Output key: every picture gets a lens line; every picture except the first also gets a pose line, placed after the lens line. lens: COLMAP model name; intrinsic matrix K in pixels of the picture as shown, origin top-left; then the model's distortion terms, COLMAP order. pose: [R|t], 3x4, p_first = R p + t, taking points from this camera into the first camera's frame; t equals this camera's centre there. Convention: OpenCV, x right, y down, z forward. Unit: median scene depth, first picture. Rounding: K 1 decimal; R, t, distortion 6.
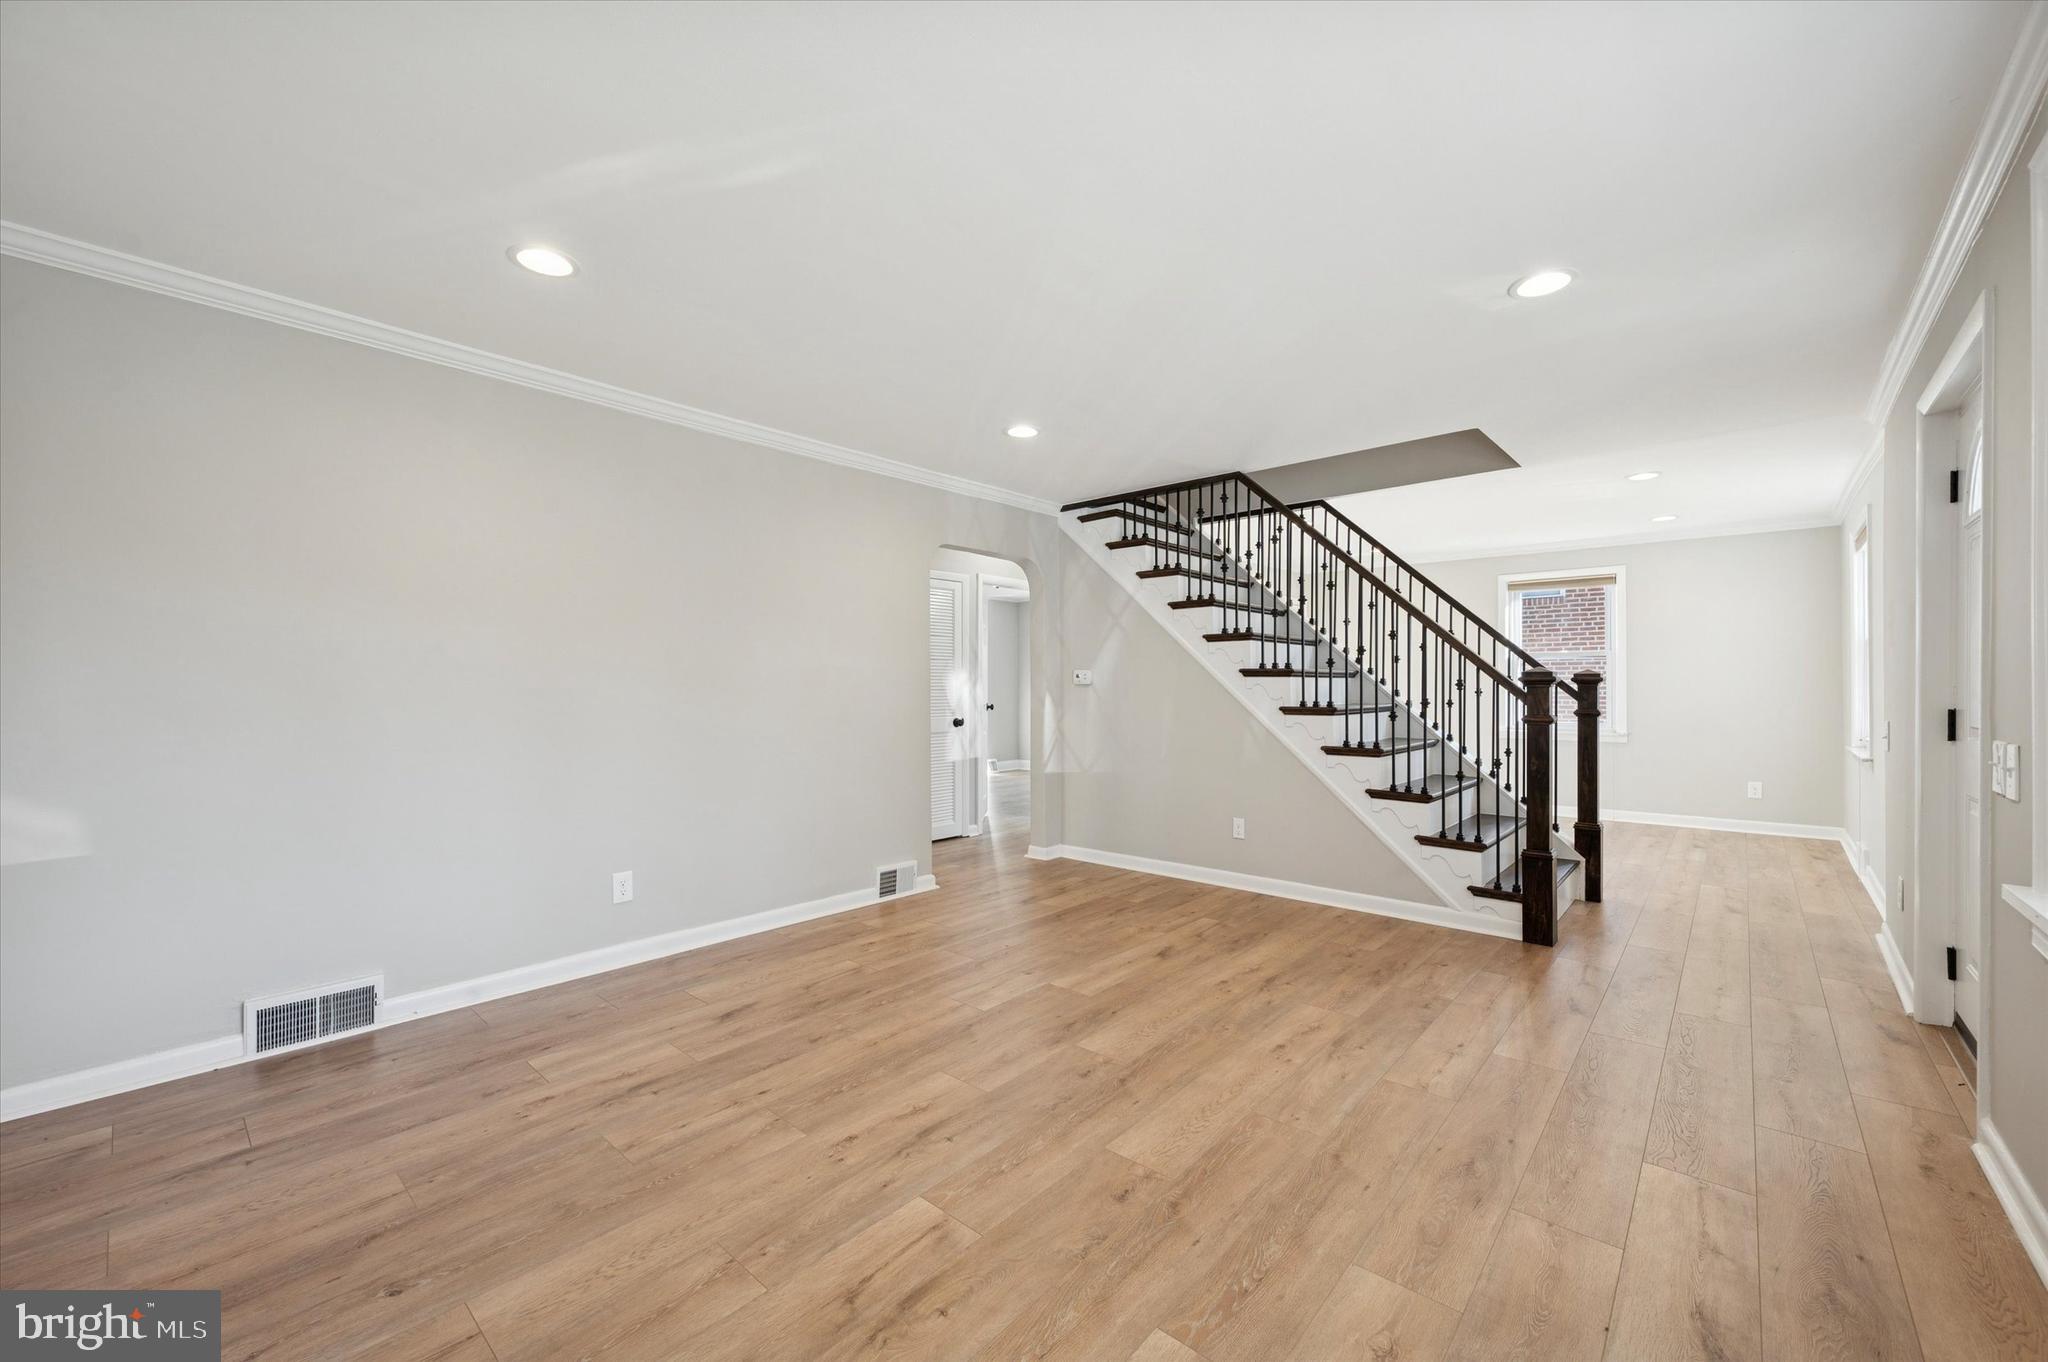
lens RADIAL K [[799.4, 0, 1020.7], [0, 799.4, 690.7], [0, 0, 1]] dist [-0.000999, -0.000008]
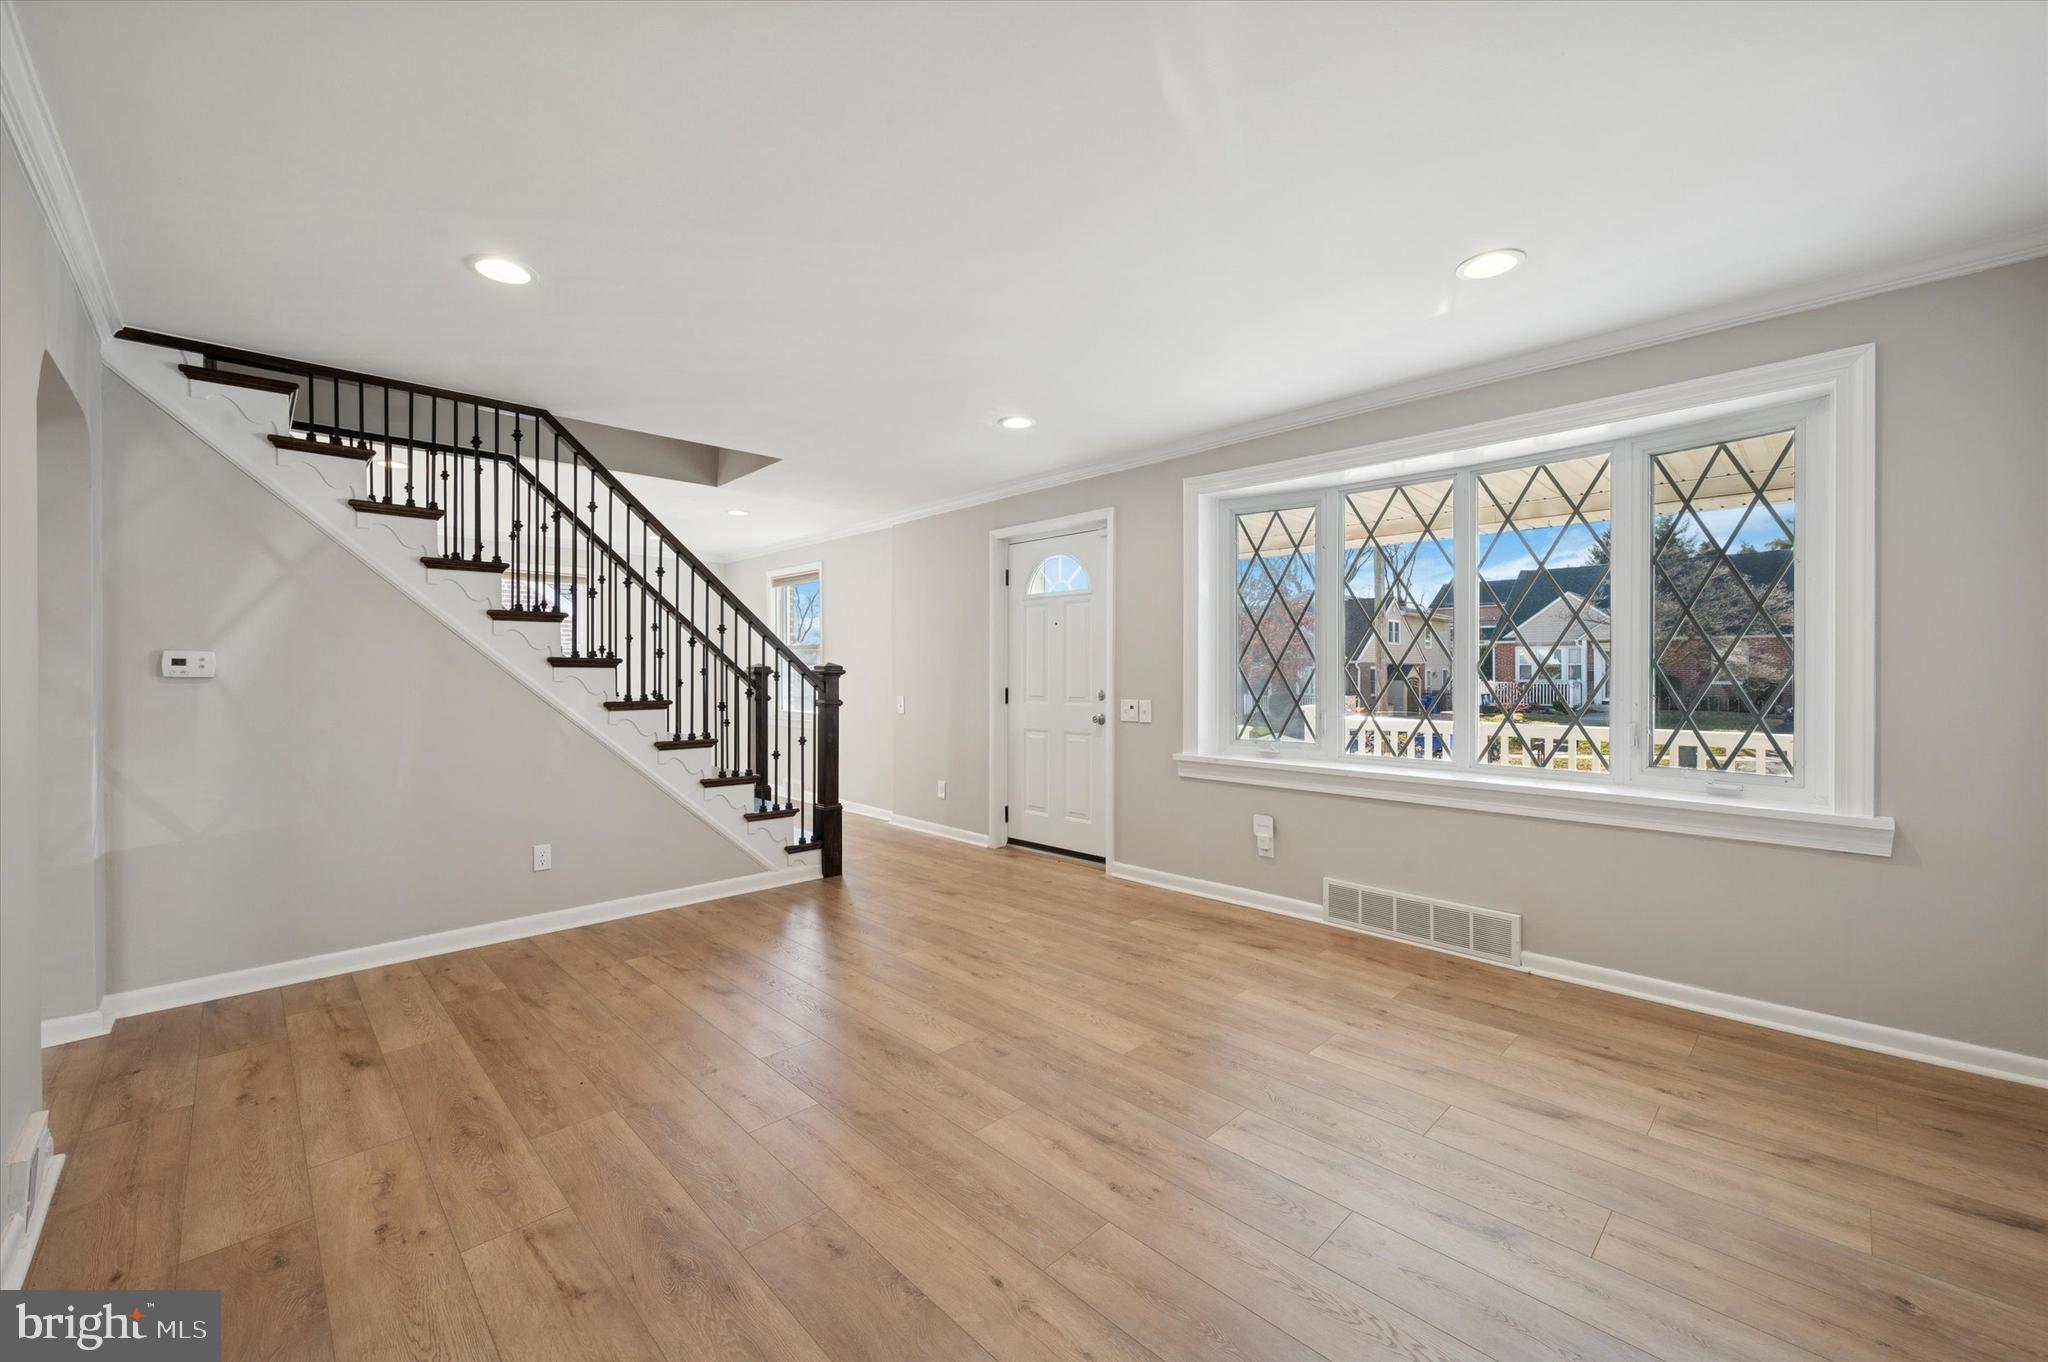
lens RADIAL K [[817.9, 0, 1024.0], [0, 817.9, 681.0], [0, 0, 1]] dist [-0.002841, -0.000215]
pose [[0.068750, -0.008838, 0.997595, -0.596526], [0.008751, 0.999928, 0.008256, -0.006974], [-0.997596, 0.008162, 0.068823, 0.548767]]
